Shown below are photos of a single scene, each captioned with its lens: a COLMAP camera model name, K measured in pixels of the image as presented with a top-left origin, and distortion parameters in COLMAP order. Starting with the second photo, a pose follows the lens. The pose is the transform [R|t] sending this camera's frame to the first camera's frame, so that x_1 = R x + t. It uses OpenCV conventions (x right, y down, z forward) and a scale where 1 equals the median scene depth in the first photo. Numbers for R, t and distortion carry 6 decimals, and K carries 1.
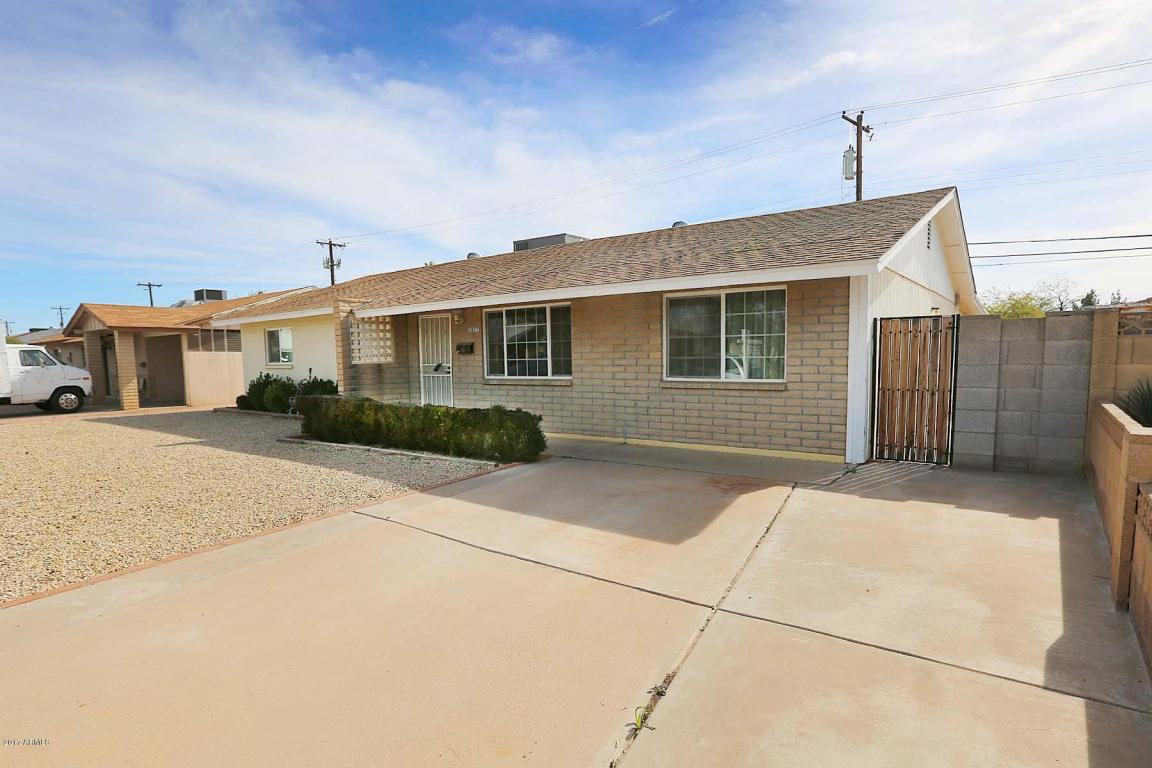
lens RADIAL K [[560.6, 0, 574.7], [0, 560.6, 402.1], [0, 0, 1]] dist [-0.058521, 0.020163]
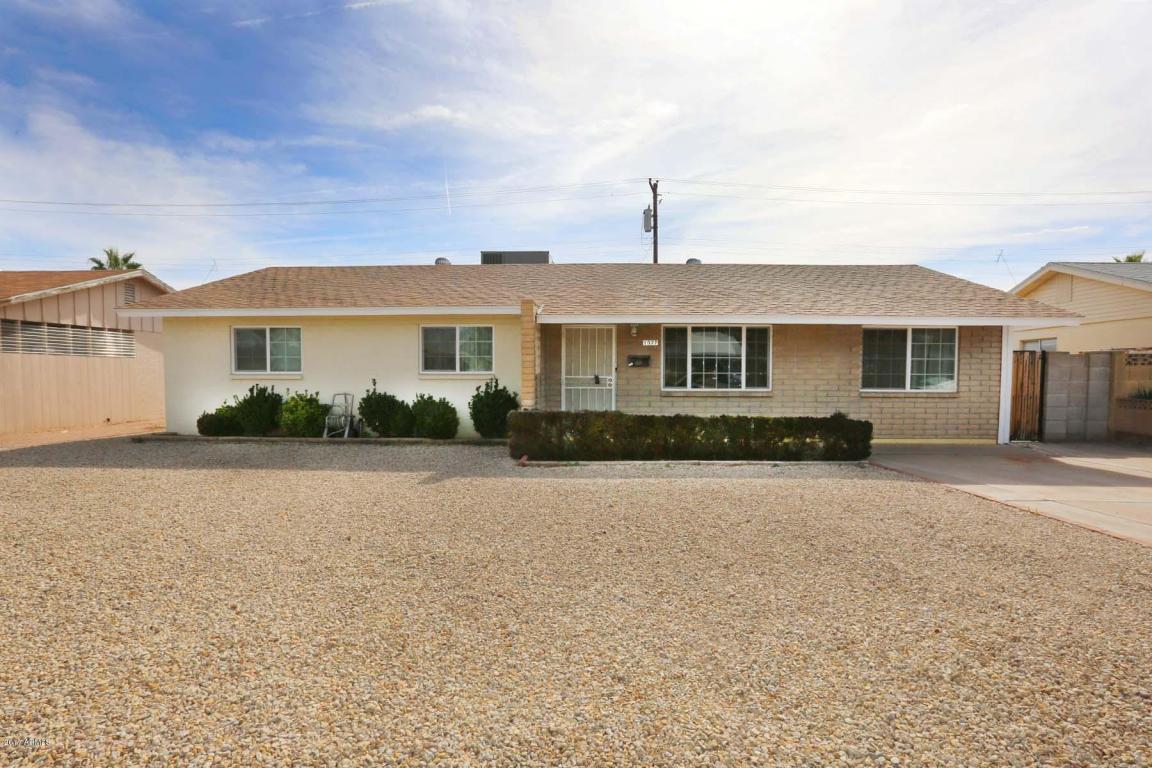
lens RADIAL K [[530.2, 0, 570.8], [0, 530.2, 389.9], [0, 0, 1]] dist [-0.077004, 0.023876]
pose [[0.860714, -0.001850, 0.509086, -0.879827], [0.026171, 0.998832, -0.040619, -0.009402], [-0.508416, 0.048285, 0.859757, 0.270954]]
